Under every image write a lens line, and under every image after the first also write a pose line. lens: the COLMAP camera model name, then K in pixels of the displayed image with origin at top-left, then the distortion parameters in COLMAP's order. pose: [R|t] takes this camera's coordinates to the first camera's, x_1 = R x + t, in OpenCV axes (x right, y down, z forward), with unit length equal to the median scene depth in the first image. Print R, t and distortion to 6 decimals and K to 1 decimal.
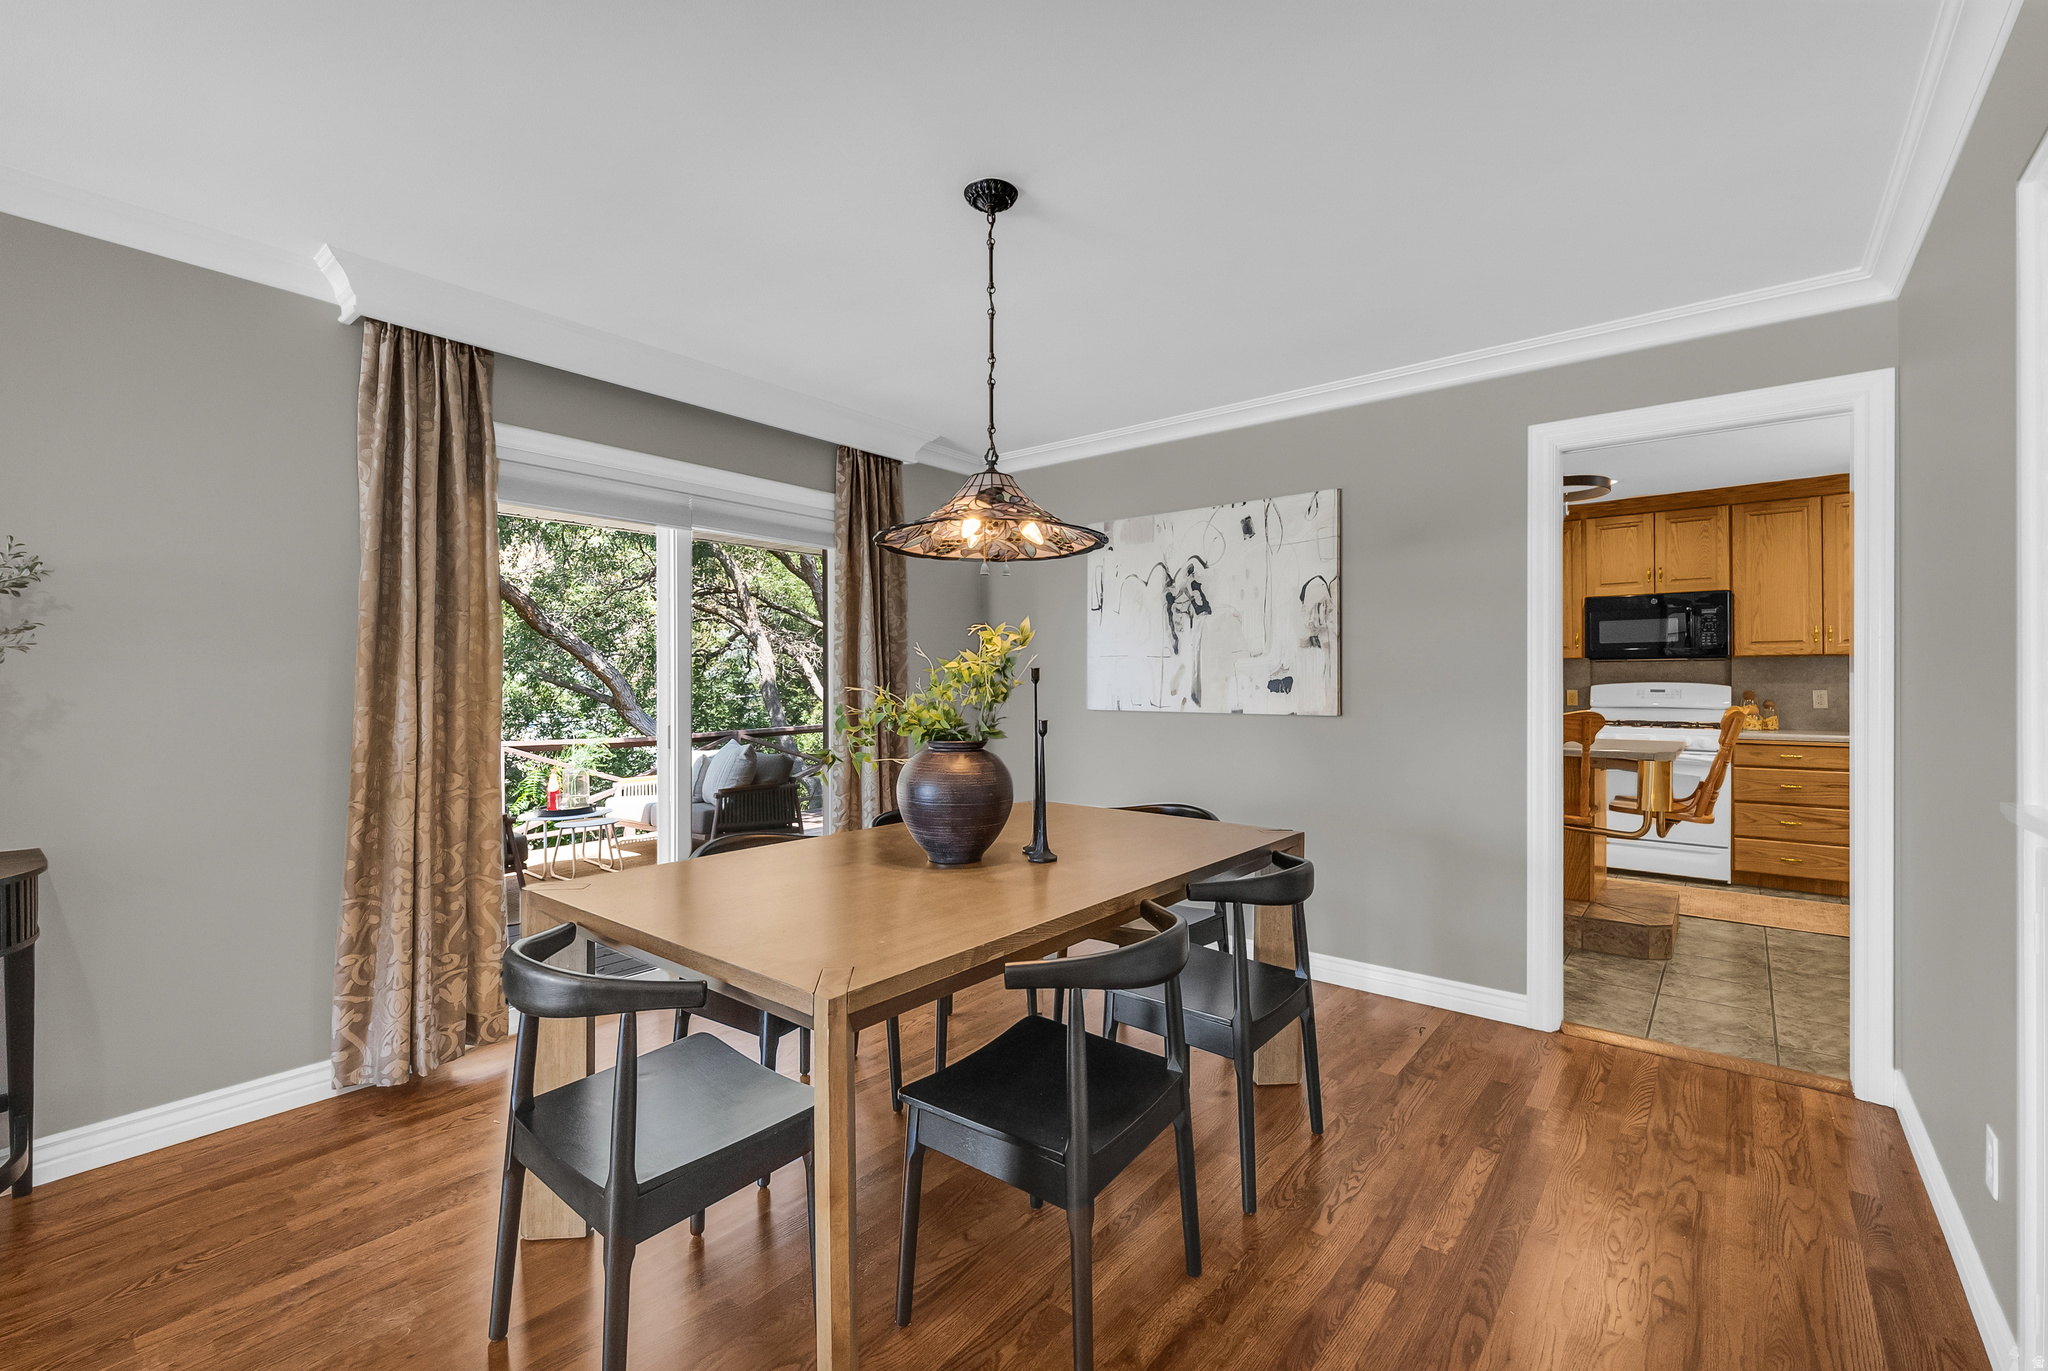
lens RADIAL K [[869.2, 0, 1024.0], [0, 869.2, 685.5], [0, 0, 1]] dist [-0.001251, -0.000100]
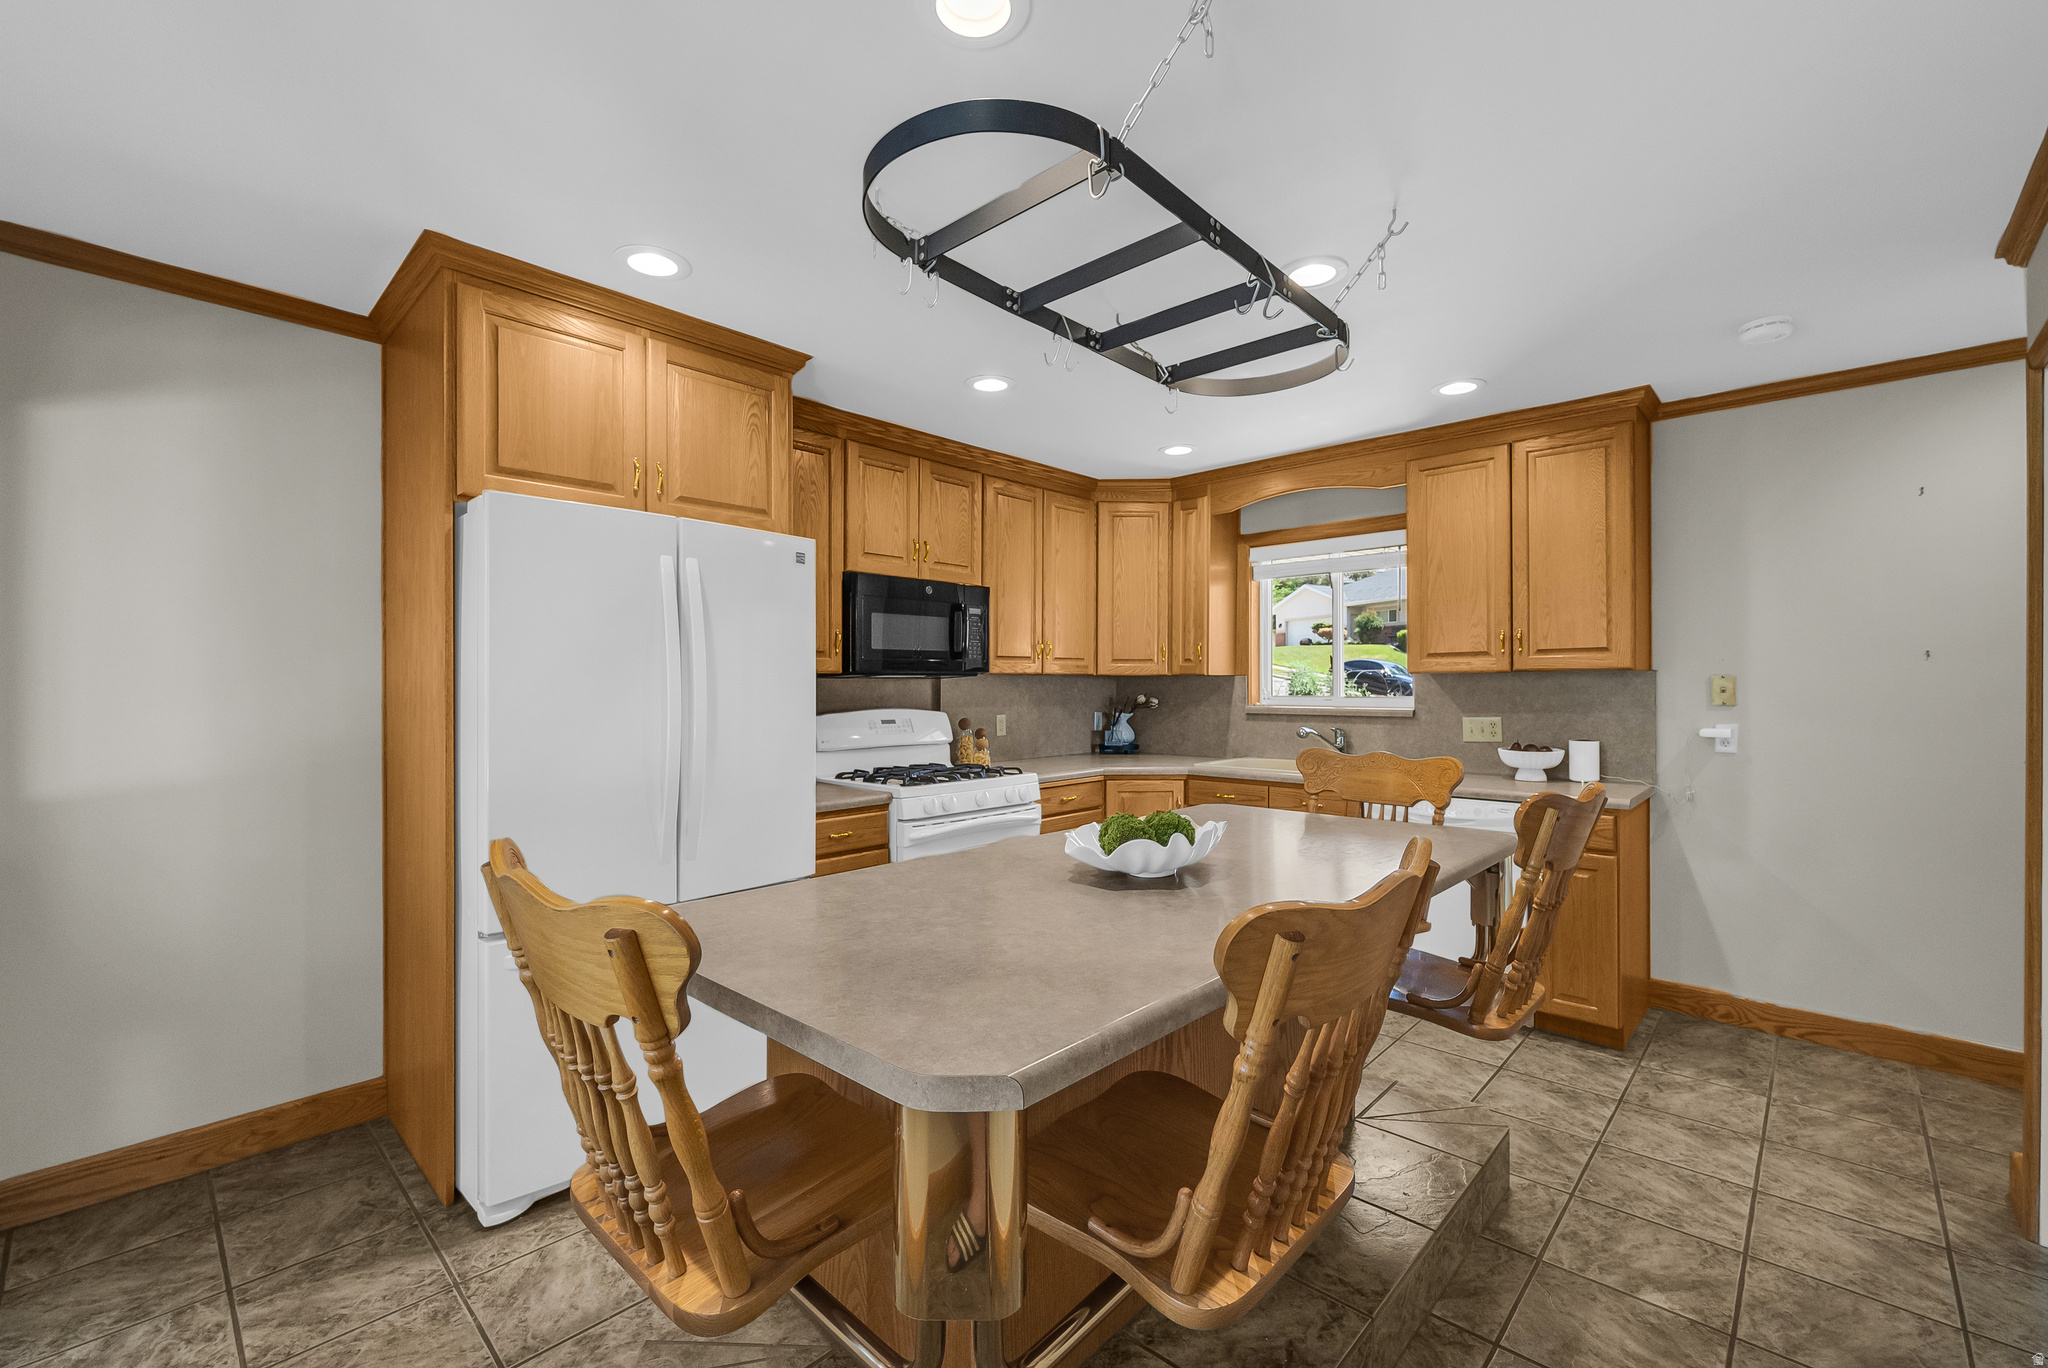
lens RADIAL K [[855.2, 0, 1024.0], [0, 855.2, 684.0], [0, 0, 1]] dist [-0.001913, -0.000357]
pose [[0.067452, -0.001094, 0.997722, 0.072707], [0.008646, 0.999962, 0.000512, -0.024723], [-0.997685, 0.008592, 0.067459, 0.908181]]
